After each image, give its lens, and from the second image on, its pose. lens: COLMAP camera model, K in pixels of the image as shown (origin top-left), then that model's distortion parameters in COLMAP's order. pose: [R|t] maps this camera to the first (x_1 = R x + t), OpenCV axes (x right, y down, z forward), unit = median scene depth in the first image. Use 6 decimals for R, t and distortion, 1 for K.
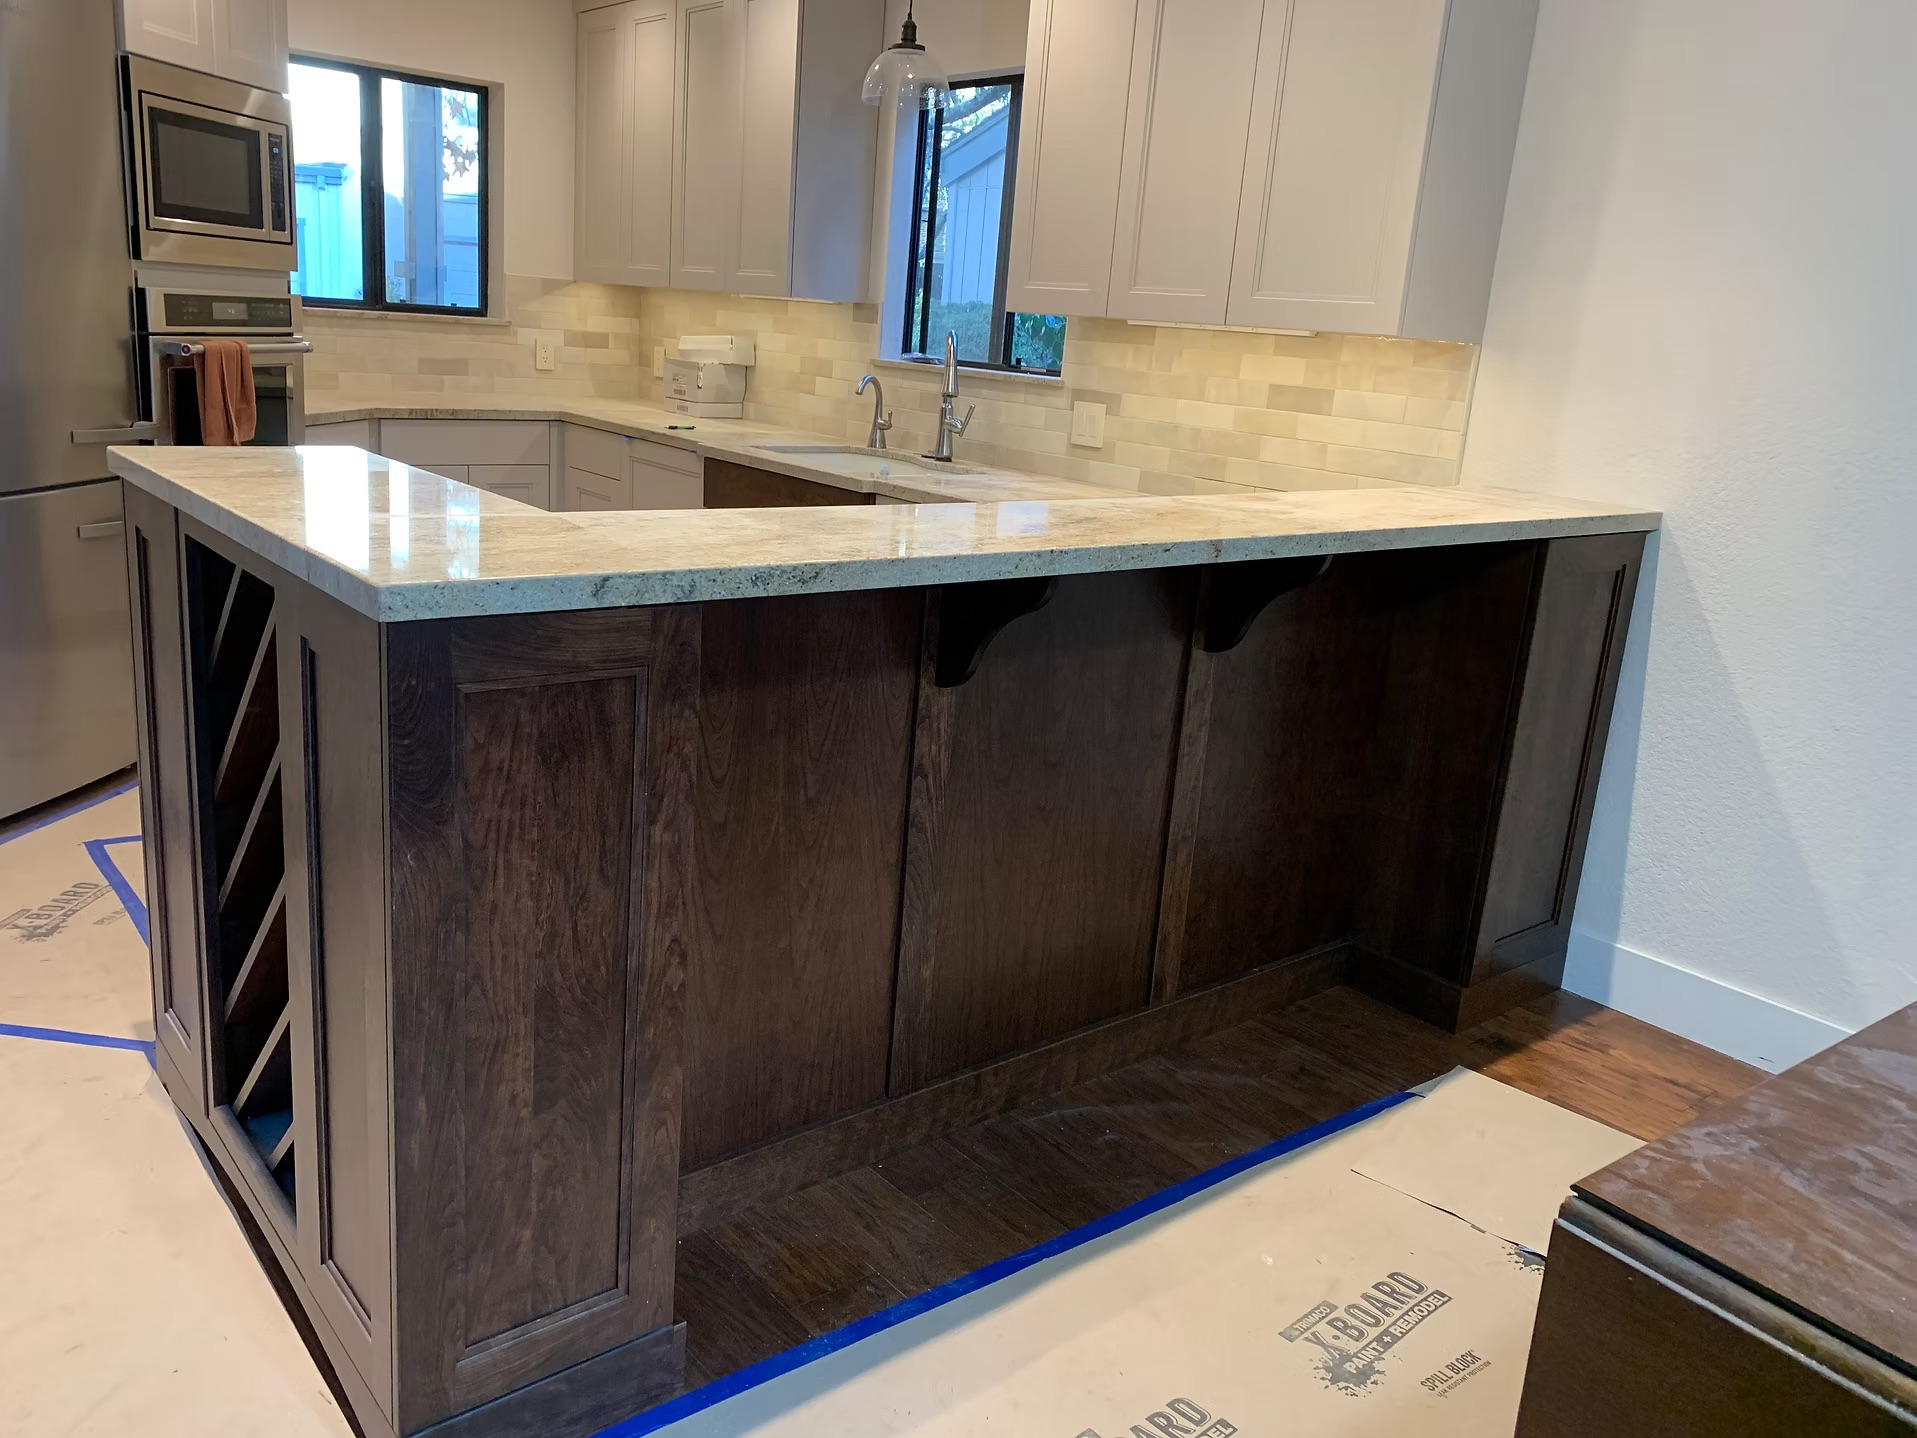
lens RADIAL K [[1416.2, 0, 924.9], [0, 1416.2, 682.2], [0, 0, 1]] dist [0.087299, -0.107059]
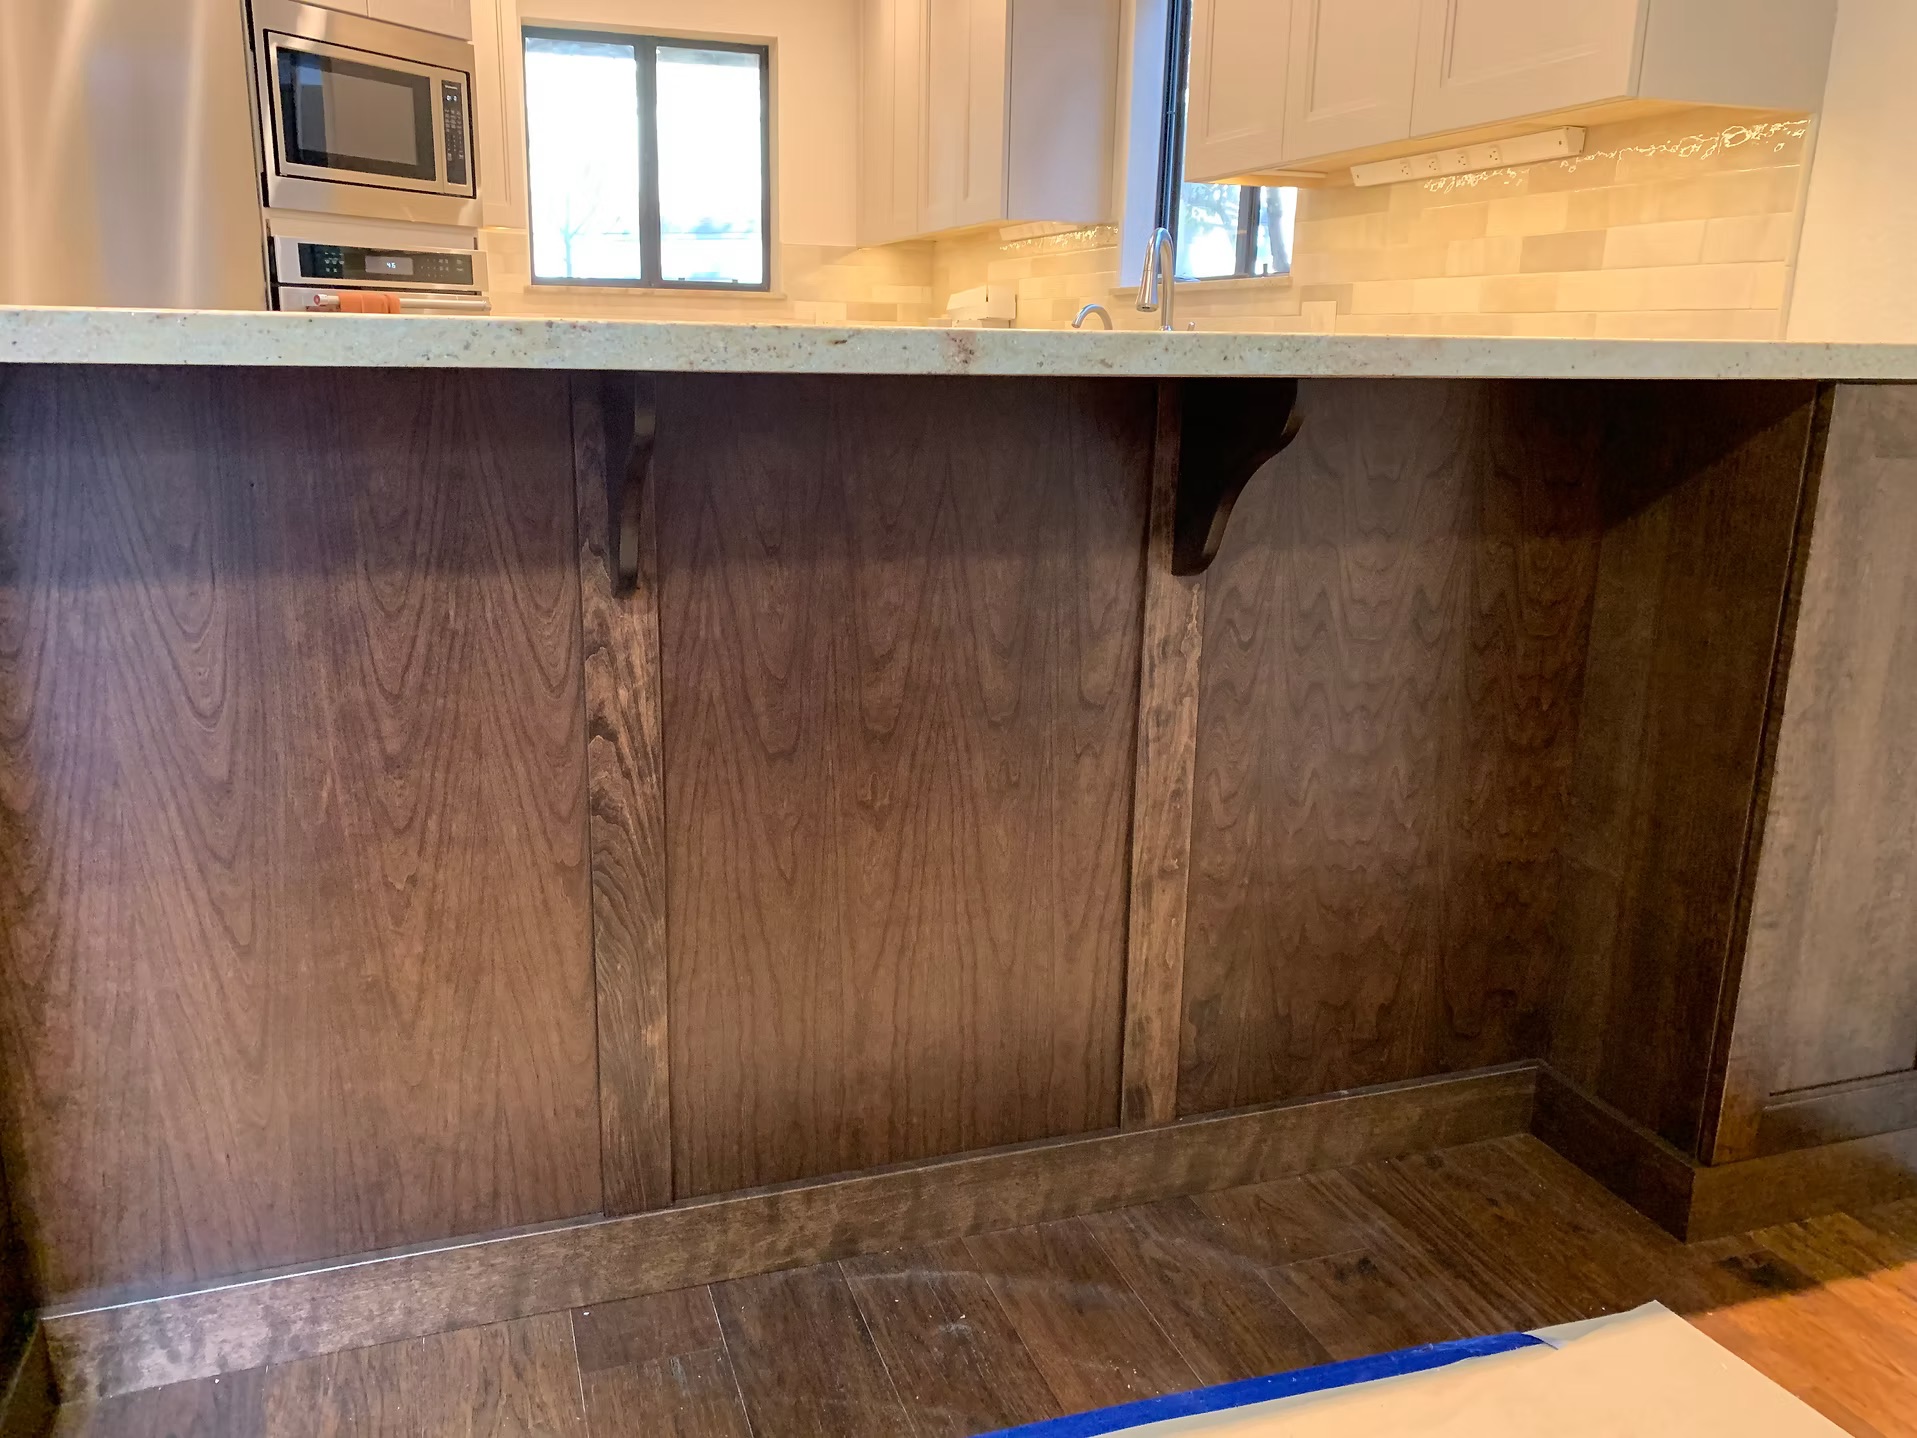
lens RADIAL K [[1459.3, 0, 898.9], [0, 1459.3, 677.2], [0, 0, 1]] dist [0.014058, 0.005741]
pose [[0.936344, 0.027279, -0.350023, 0.288698], [-0.036742, 0.999116, -0.020422, 0.038374], [0.349156, 0.031983, 0.936519, 0.329524]]
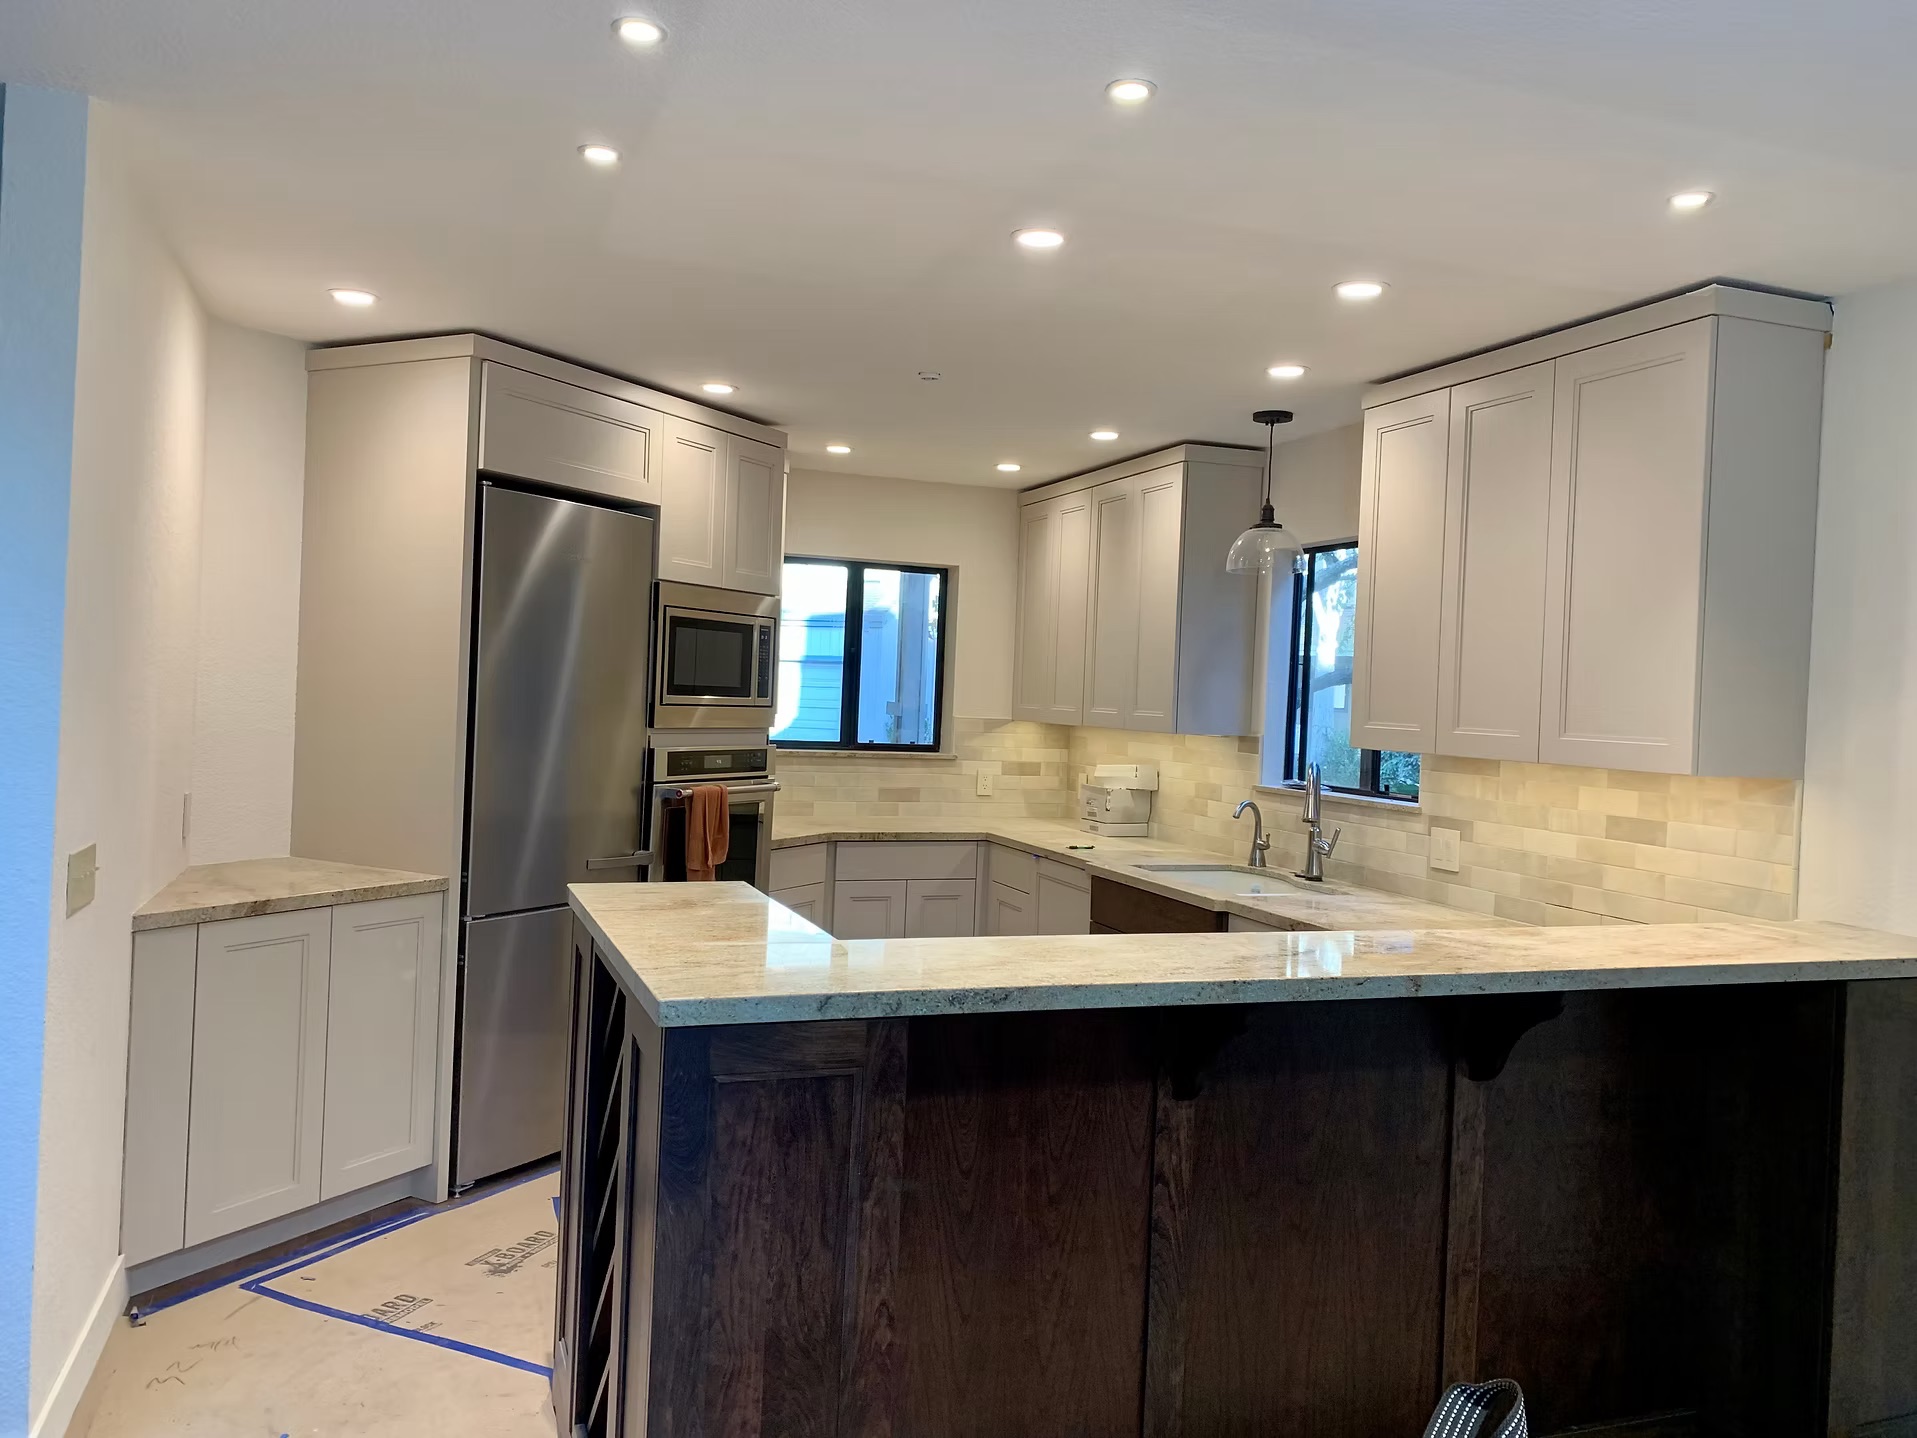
lens RADIAL K [[1407.2, 0, 958.5], [0, 1407.2, 719.0], [0, 0, 1]] dist [0.003863, -0.005302]
pose [[0.949768, -0.027881, -0.311711, 0.158166], [-0.052007, 0.968113, -0.245057, -0.005338], [0.308604, 0.248959, 0.918032, -0.115360]]
